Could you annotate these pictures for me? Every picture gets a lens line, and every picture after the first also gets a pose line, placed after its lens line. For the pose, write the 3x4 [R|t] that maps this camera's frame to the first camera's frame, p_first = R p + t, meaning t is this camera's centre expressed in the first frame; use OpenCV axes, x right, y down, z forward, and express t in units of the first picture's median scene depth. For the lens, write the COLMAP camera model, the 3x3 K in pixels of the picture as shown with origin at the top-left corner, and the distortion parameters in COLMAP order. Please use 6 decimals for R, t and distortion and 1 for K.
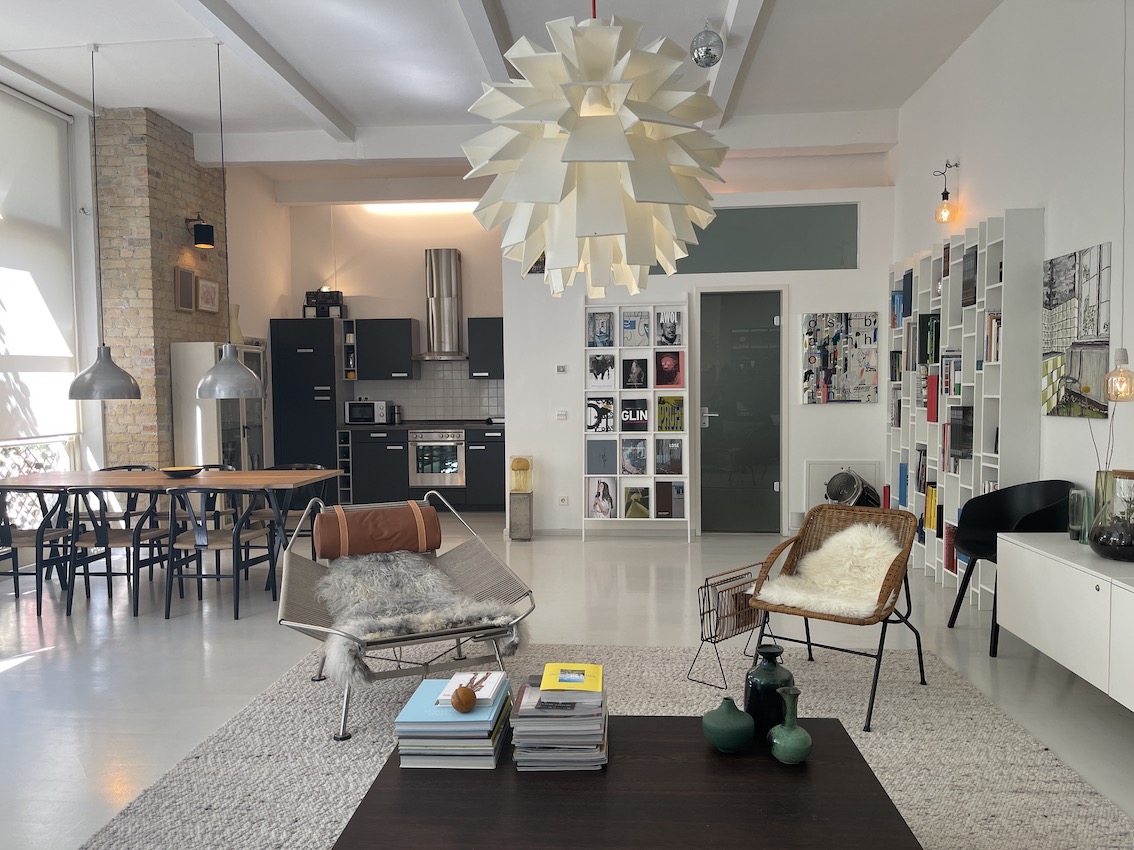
lens RADIAL K [[854.7, 0, 571.4], [0, 854.7, 431.6], [0, 0, 1]] dist [0.072583, -0.100815]
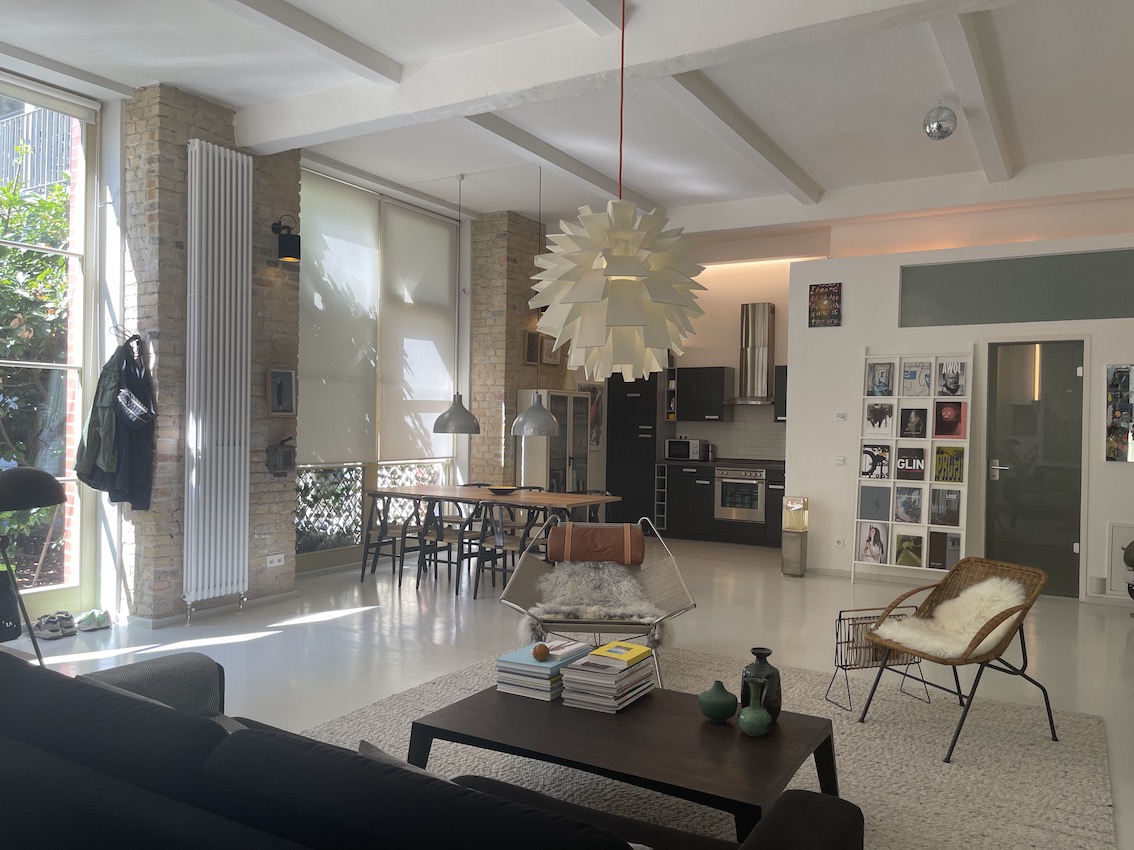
lens RADIAL K [[862.5, 0, 583.0], [0, 862.5, 425.0], [0, 0, 1]] dist [0.070472, -0.108033]
pose [[0.897184, 0.028550, -0.440733, 0.177989], [-0.050174, 0.998037, -0.037485, -0.007158], [0.438797, 0.055744, 0.896855, -0.096076]]
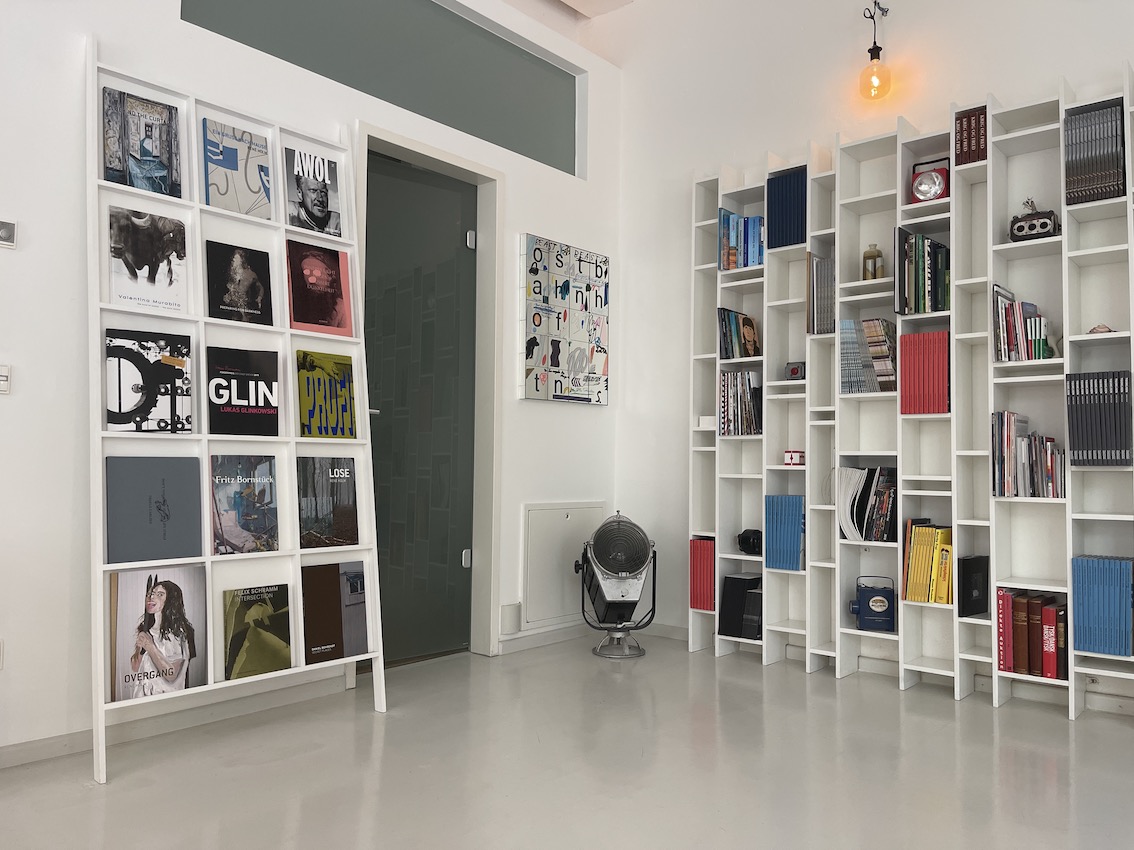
lens RADIAL K [[854.1, 0, 567.0], [0, 854.1, 425.0], [0, 0, 1]] dist [0.069279, -0.093248]
pose [[0.590263, 0.054181, 0.805390, -0.144084], [0.026066, 0.995945, -0.086104, 0.030973], [-0.806790, 0.071817, 0.586458, 0.666969]]
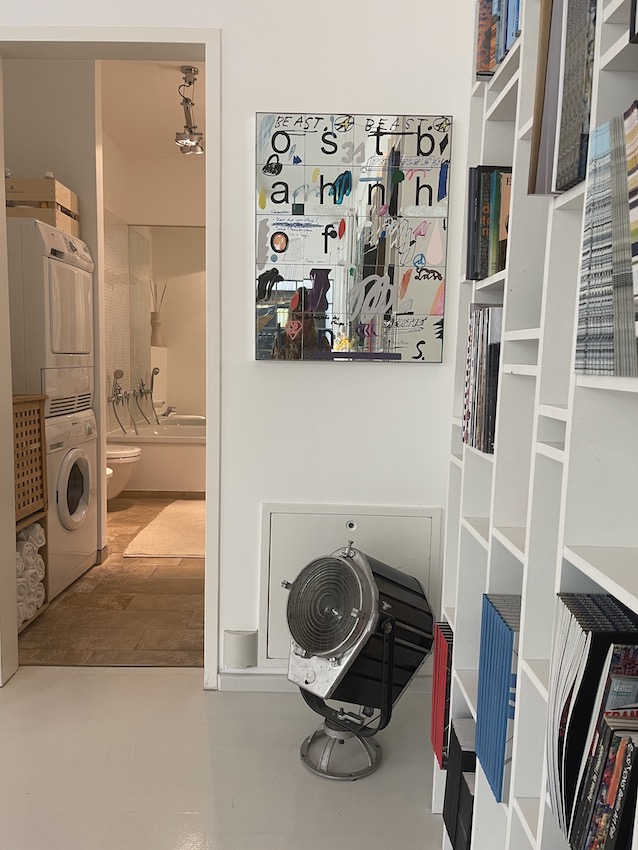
lens RADIAL K [[643.0, 0, 319.0], [0, 643.0, 425.0], [0, 0, 1]] dist [0.052344, -0.065101]
pose [[0.995366, 0.026646, 0.092394, 0.272911], [-0.031608, 0.998112, 0.052667, -0.019107], [-0.090816, -0.055343, 0.994329, 0.711515]]
